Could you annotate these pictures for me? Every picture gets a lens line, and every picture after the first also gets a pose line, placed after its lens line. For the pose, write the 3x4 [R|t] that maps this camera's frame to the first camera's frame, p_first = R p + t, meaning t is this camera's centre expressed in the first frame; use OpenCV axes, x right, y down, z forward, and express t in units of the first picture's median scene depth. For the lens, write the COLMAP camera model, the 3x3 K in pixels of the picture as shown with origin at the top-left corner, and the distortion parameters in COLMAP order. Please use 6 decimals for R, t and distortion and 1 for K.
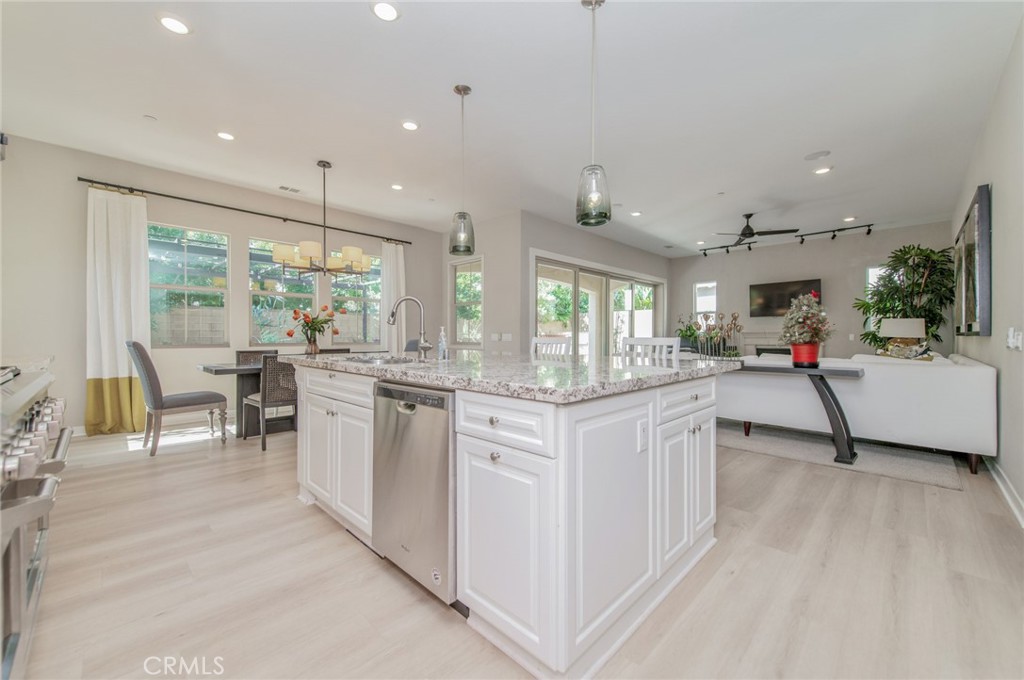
lens RADIAL K [[401.7, 0, 511.9], [0, 401.7, 337.5], [0, 0, 1]] dist [0.015196, -0.003952]
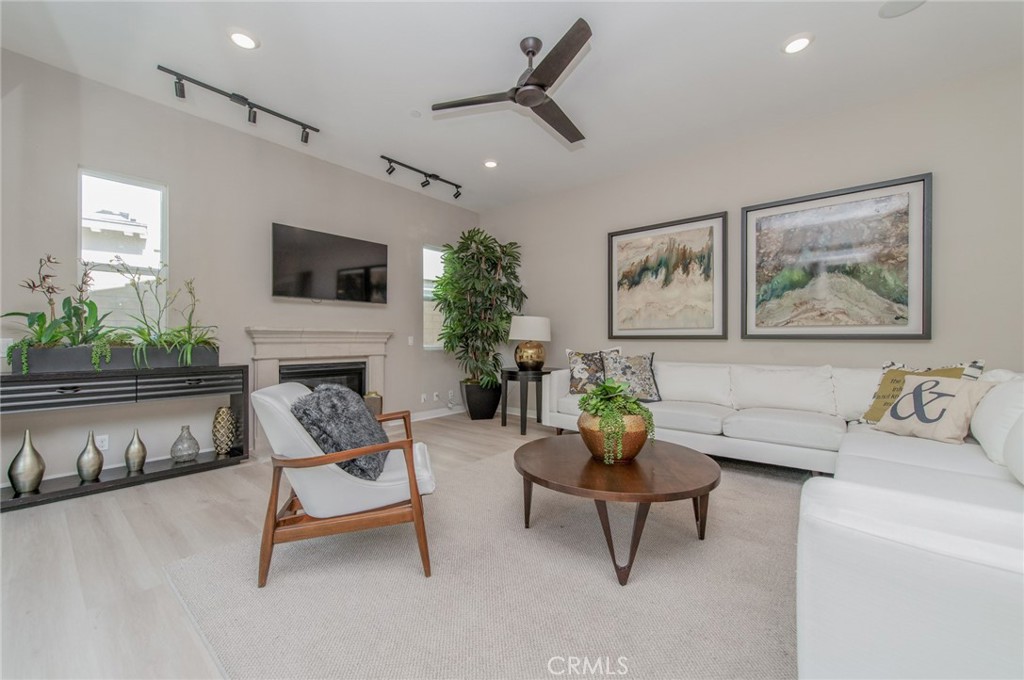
lens RADIAL K [[401.7, 0, 516.0], [0, 401.7, 338.4], [0, 0, 1]] dist [0.015196, -0.003952]
pose [[-0.078801, 0.001864, 0.996889, 0.236710], [0.002780, 0.999995, -0.001650, -0.006021], [-0.996886, 0.002641, -0.078806, 1.417779]]
